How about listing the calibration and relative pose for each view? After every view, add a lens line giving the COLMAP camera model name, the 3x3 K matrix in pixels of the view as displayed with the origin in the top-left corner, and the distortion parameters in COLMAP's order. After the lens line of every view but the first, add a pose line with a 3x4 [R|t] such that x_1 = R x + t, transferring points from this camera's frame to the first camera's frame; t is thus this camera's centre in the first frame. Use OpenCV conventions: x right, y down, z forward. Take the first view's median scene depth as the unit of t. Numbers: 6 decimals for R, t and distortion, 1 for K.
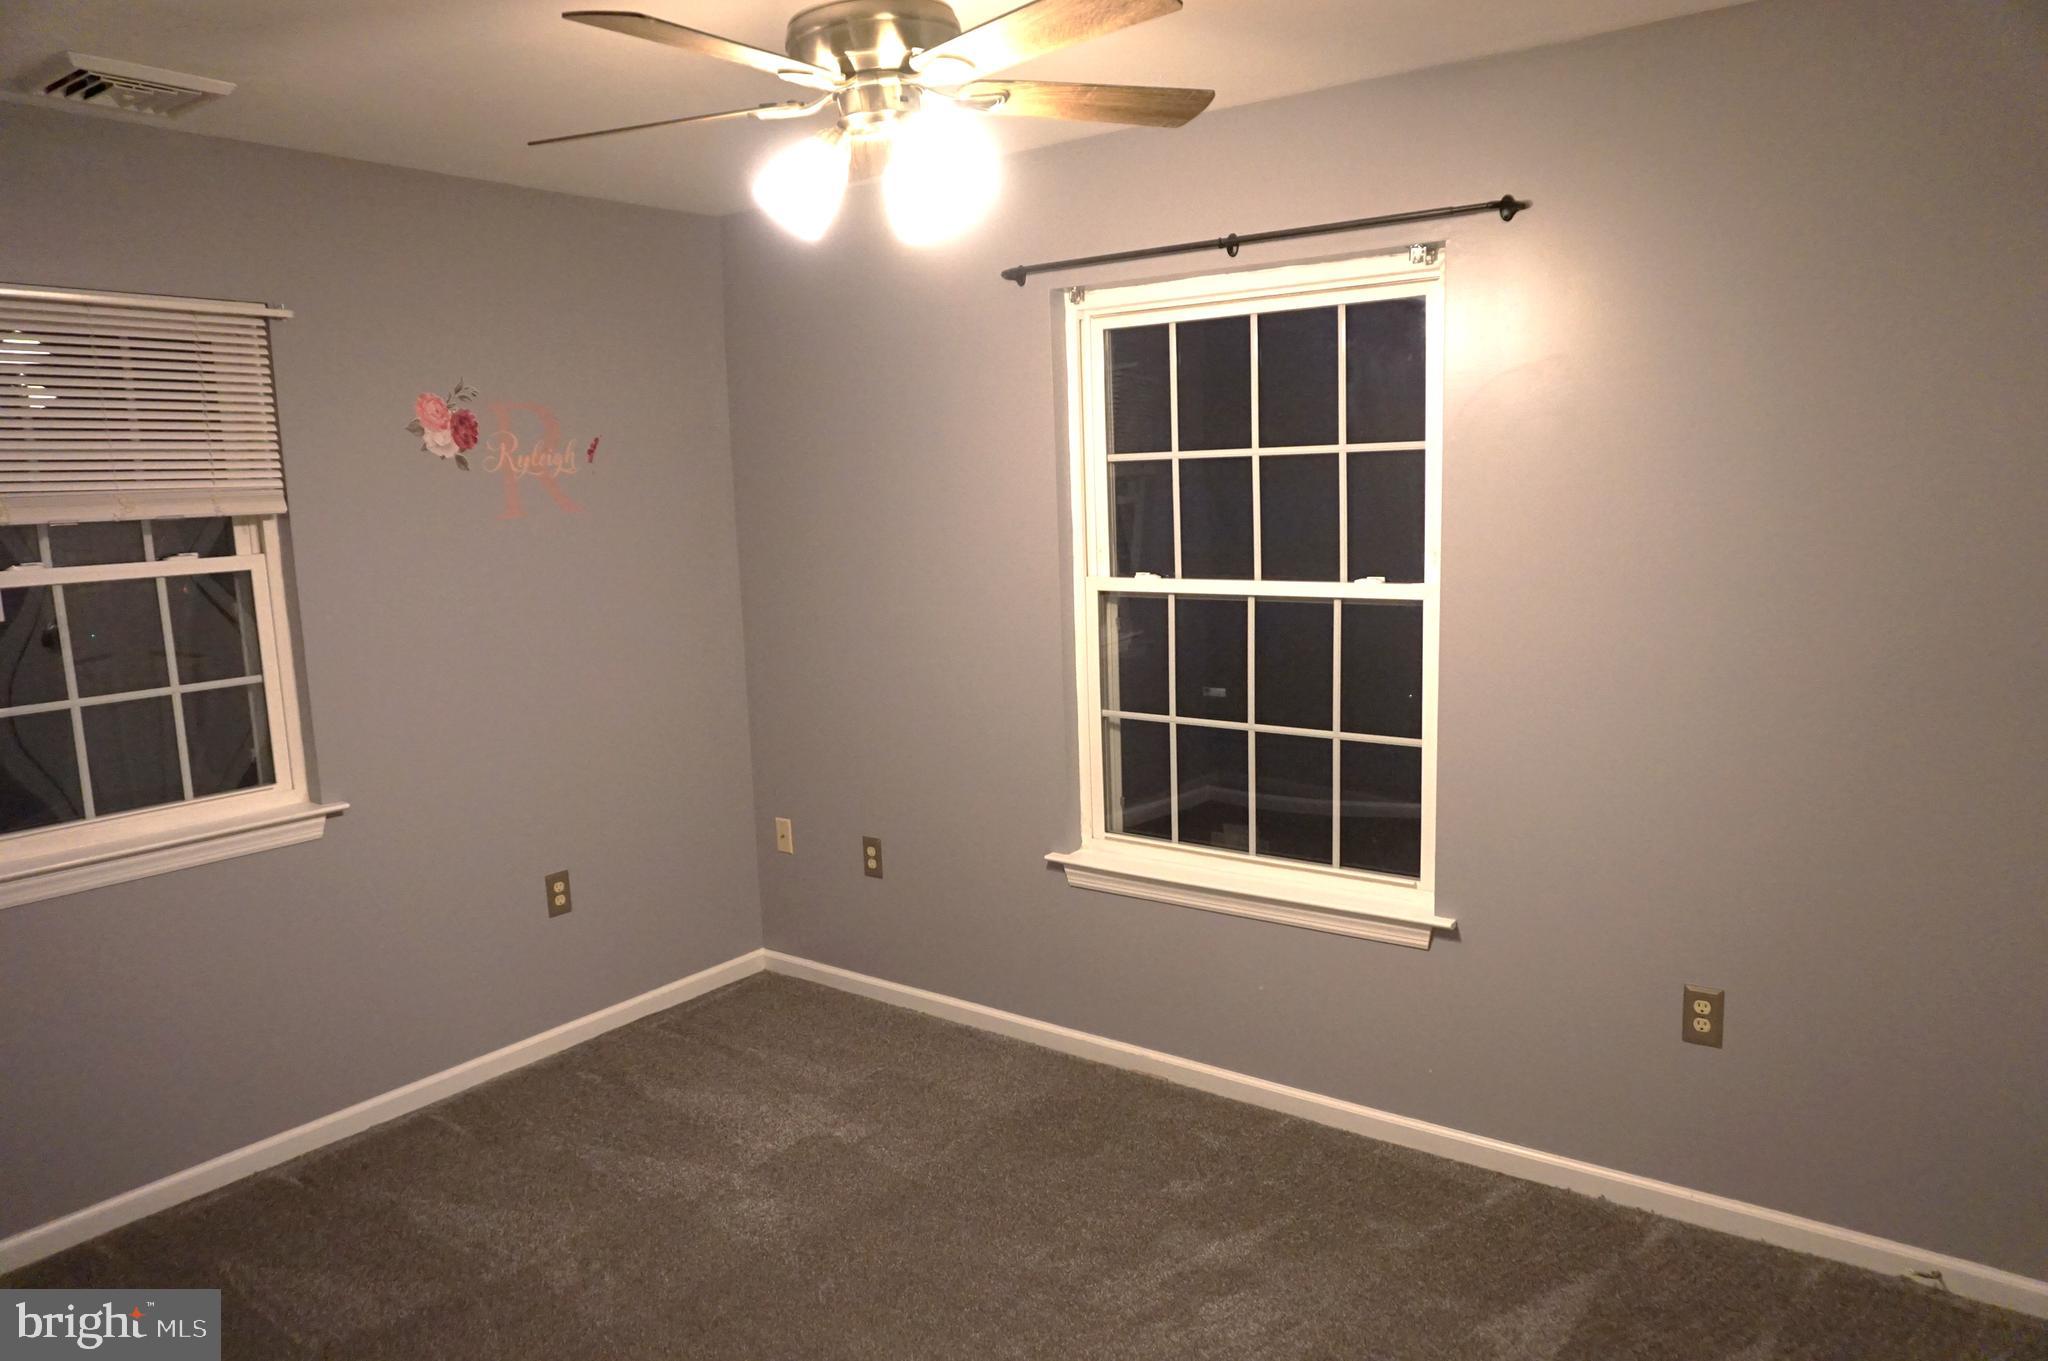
lens RADIAL K [[1354.7, 0, 1053.3], [0, 1354.7, 695.1], [0, 0, 1]] dist [-0.038136, 0.027810]
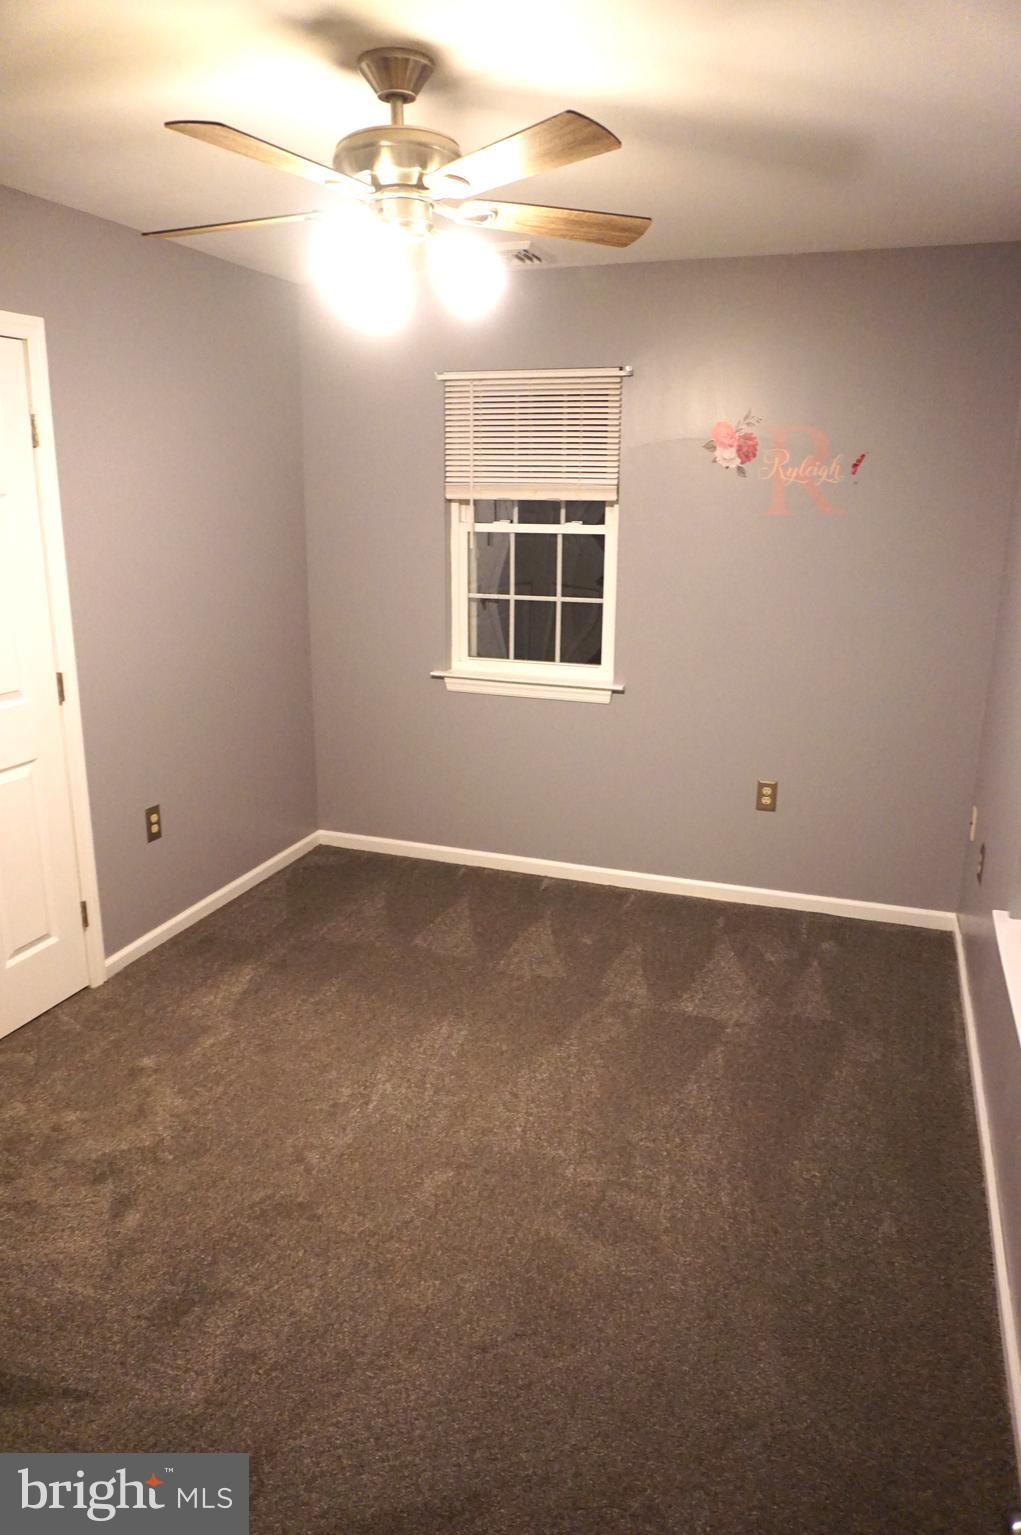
lens RADIAL K [[1015.4, 0, 510.5], [0, 1015.4, 767.5], [0, 0, 1]] dist [-0.038136, 0.027810]
pose [[0.295688, 0.287079, -0.911128, 0.547071], [-0.173451, 0.954057, 0.244315, -0.096990], [0.939406, 0.085795, 0.331897, 0.465260]]
